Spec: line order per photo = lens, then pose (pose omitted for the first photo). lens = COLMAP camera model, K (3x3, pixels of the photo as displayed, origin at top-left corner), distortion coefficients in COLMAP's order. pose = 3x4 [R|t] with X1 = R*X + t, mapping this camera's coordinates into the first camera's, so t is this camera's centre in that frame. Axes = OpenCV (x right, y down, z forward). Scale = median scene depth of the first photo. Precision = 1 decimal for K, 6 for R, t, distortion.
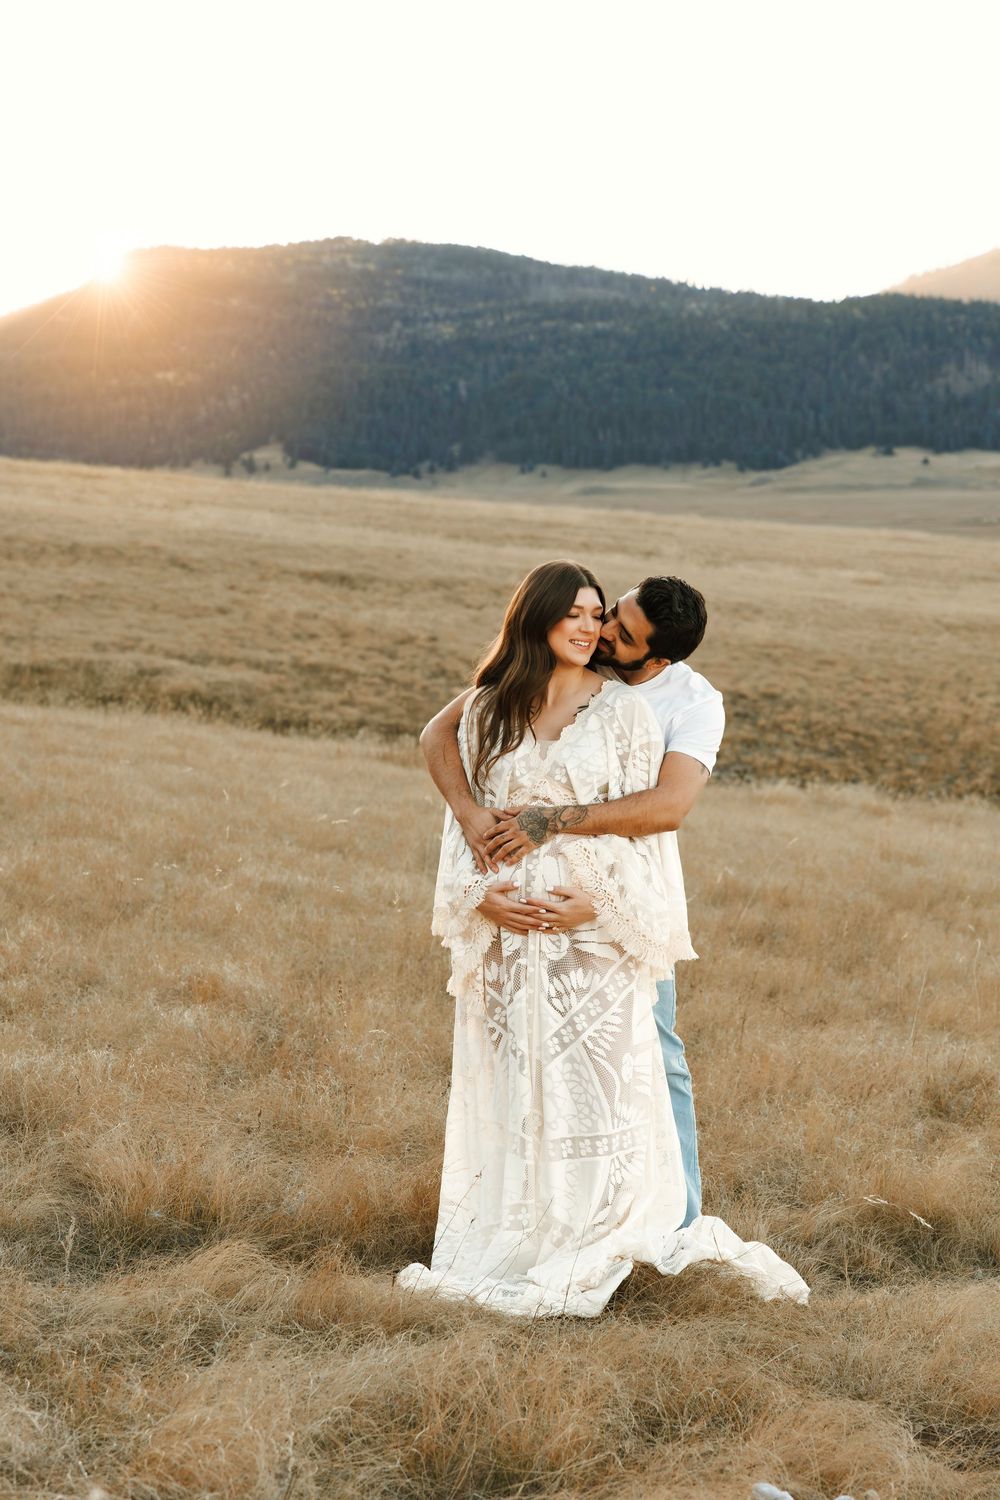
lens RADIAL K [[3462.8, 0, 489.7], [0, 3462.8, 742.8], [0, 0, 1]] dist [0.113961, 0.000000]
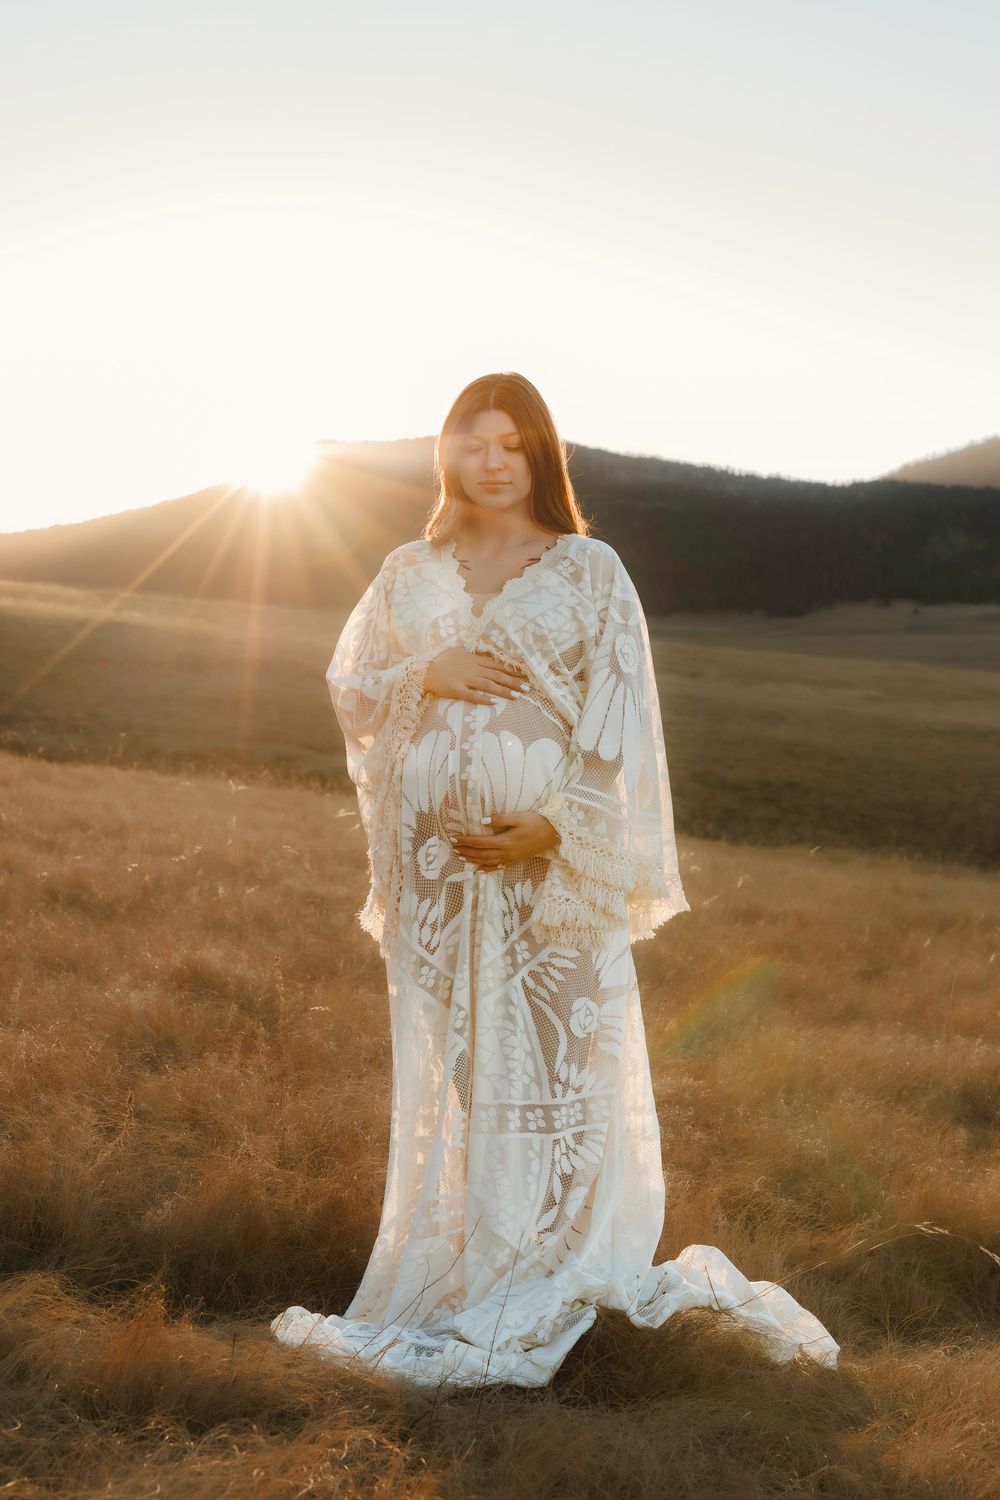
lens RADIAL K [[2691.9, 0, 491.7], [0, 2691.9, 709.4], [0, 0, 1]] dist [0.225679, 0.000000]
pose [[0.999513, 0.007689, -0.030232, 0.025121], [-0.009076, 0.998900, -0.046009, 0.035351], [0.029845, 0.046261, 0.998483, 0.297878]]
